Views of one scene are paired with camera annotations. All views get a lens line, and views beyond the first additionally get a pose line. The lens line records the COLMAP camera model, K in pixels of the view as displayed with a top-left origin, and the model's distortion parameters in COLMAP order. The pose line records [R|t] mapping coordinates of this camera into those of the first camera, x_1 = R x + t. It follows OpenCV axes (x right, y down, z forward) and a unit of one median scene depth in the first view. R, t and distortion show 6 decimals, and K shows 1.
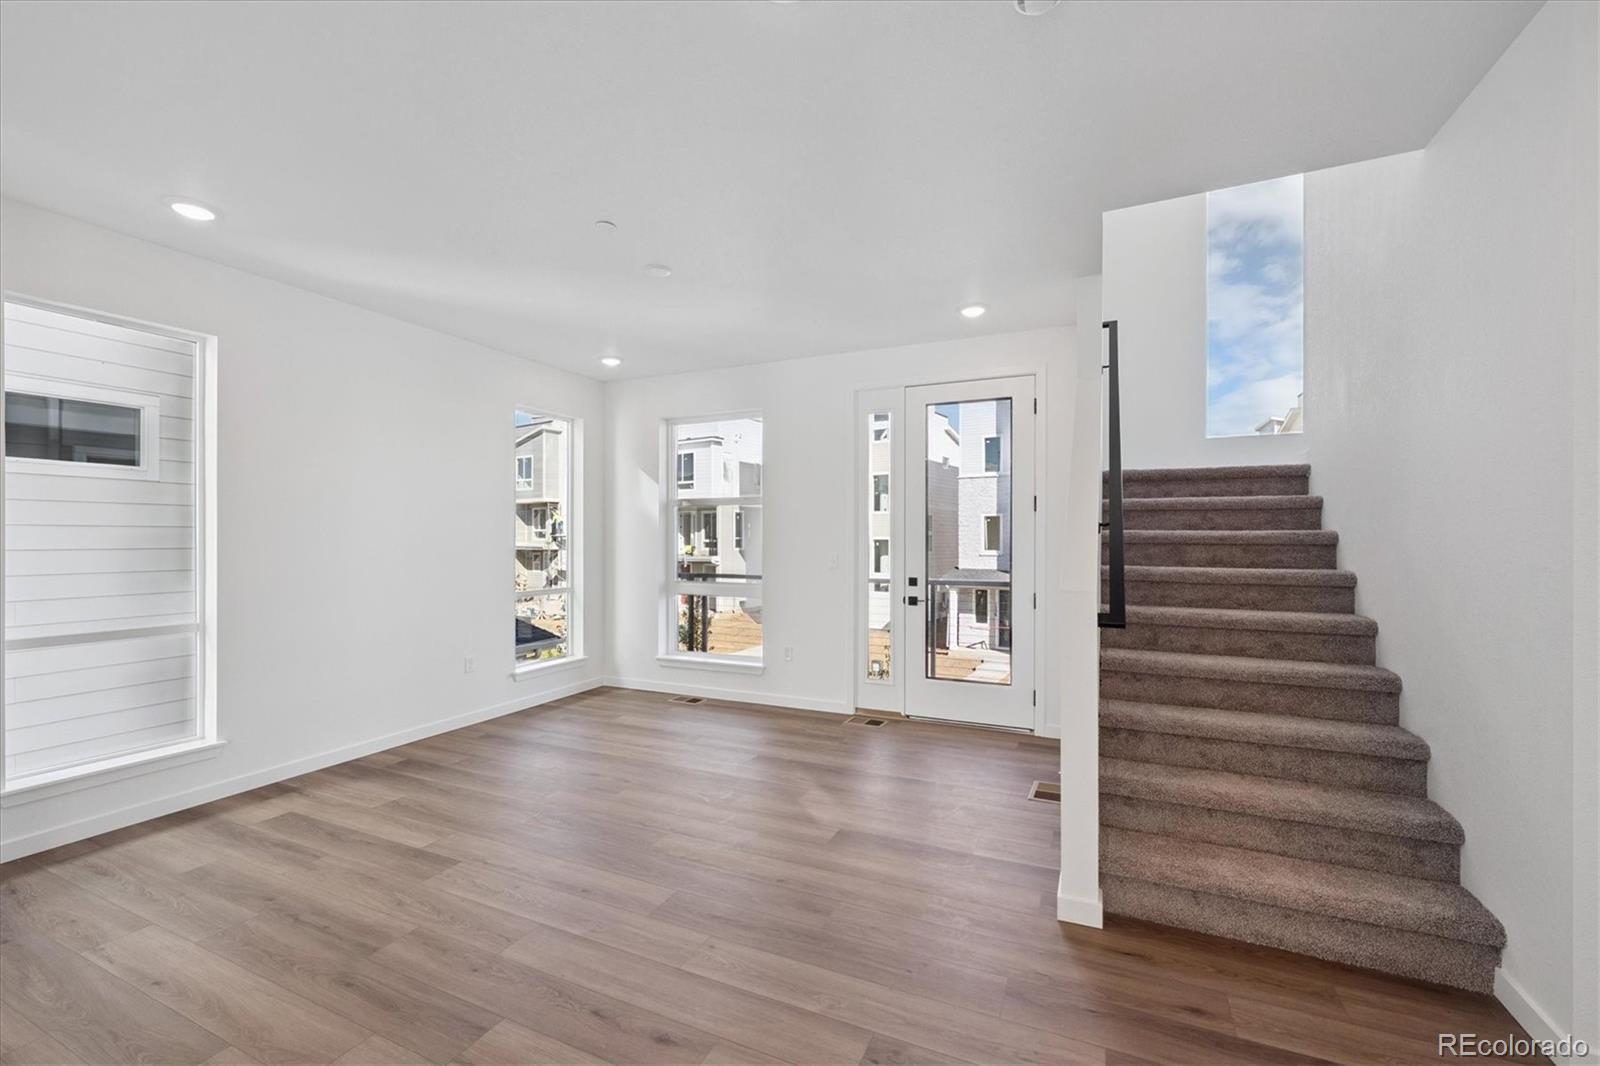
lens RADIAL K [[657.4, 0, 821.6], [0, 657.4, 527.6], [0, 0, 1]] dist [-0.009071, -0.000102]
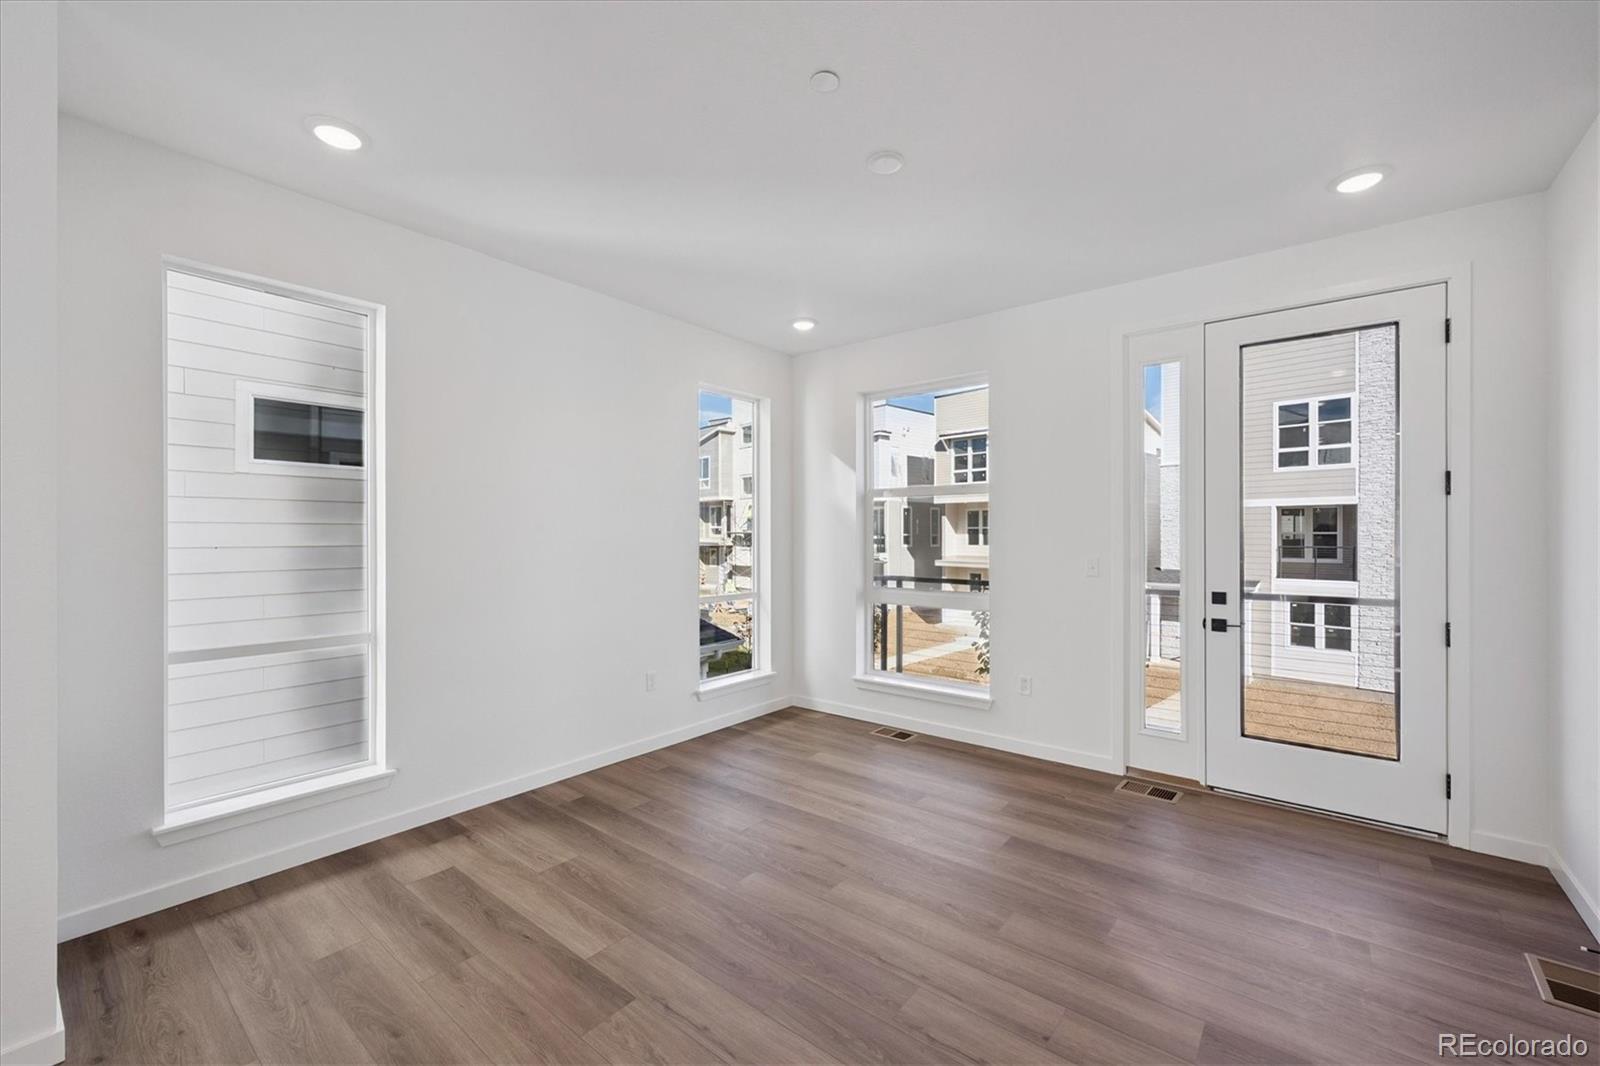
lens RADIAL K [[657.4, 0, 804.1], [0, 657.4, 522.3], [0, 0, 1]] dist [-0.009071, -0.000102]
pose [[0.963378, -0.004624, -0.268105, -0.109215], [0.003993, 0.999988, -0.002900, 0.001394], [0.268116, 0.001723, 0.963385, 0.218318]]
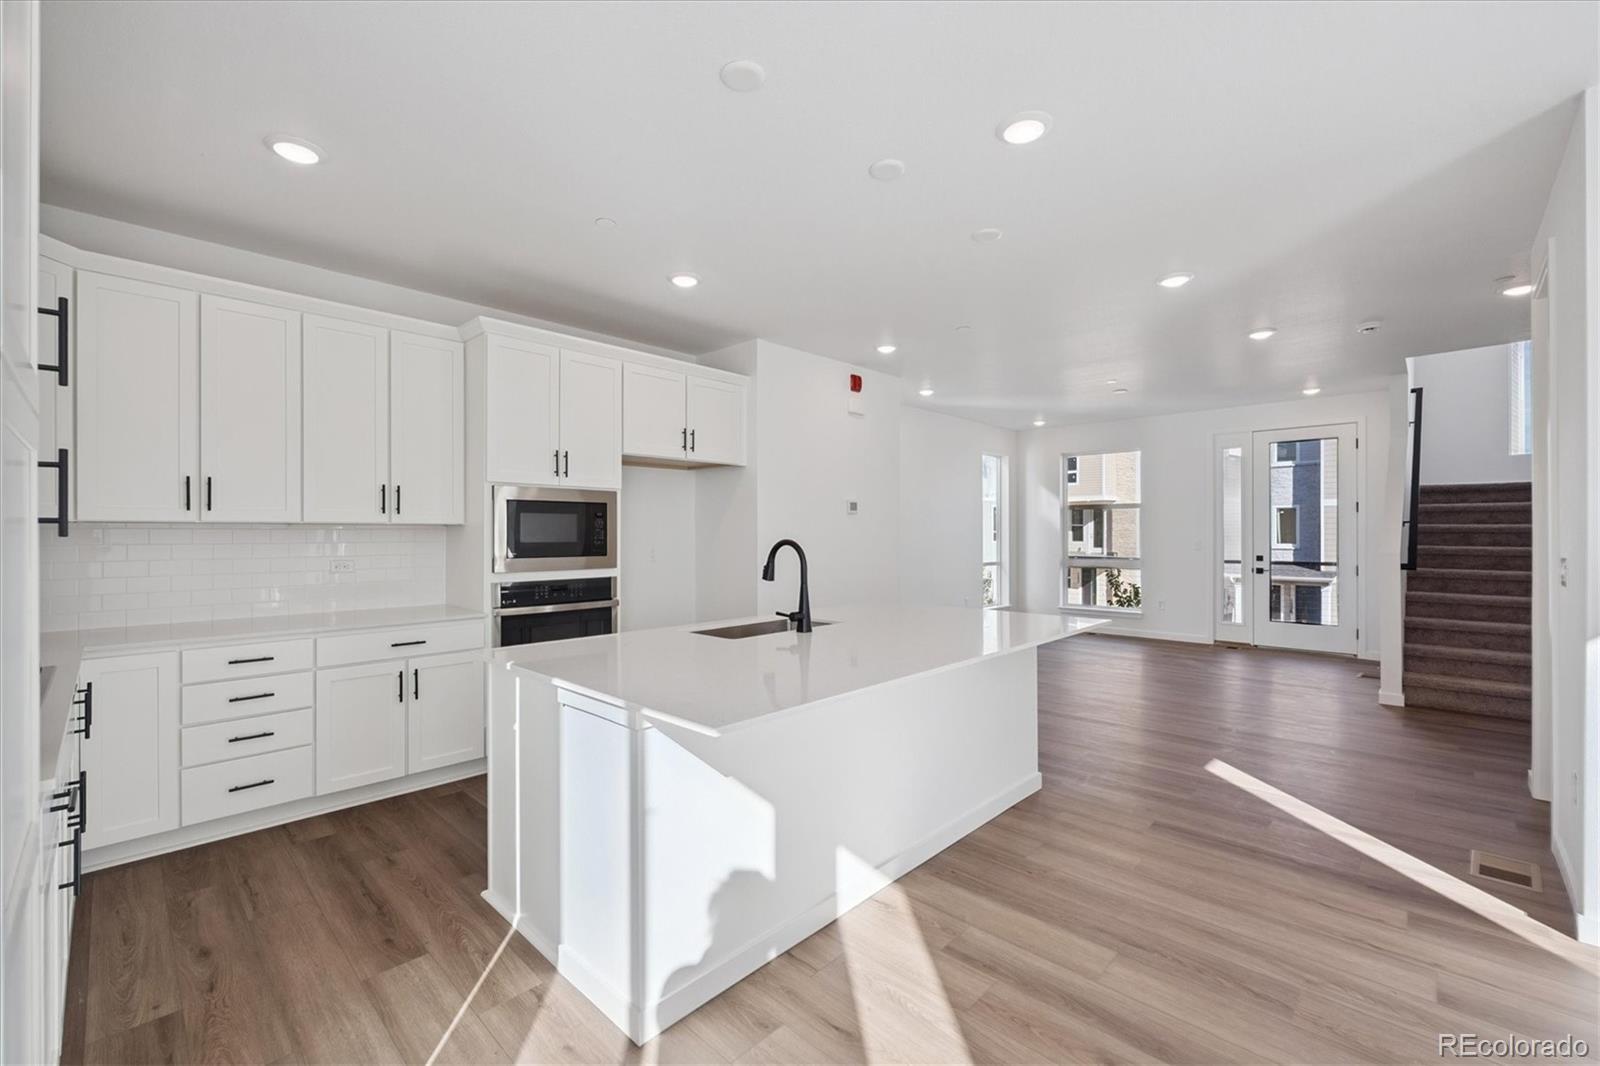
lens RADIAL K [[657.4, 0, 805.5], [0, 657.4, 522.9], [0, 0, 1]] dist [-0.009071, -0.000102]
pose [[0.933035, -0.006984, -0.359718, -0.323276], [0.007842, 0.999969, 0.000925, -0.010759], [0.359700, -0.003684, 0.933061, -0.870540]]
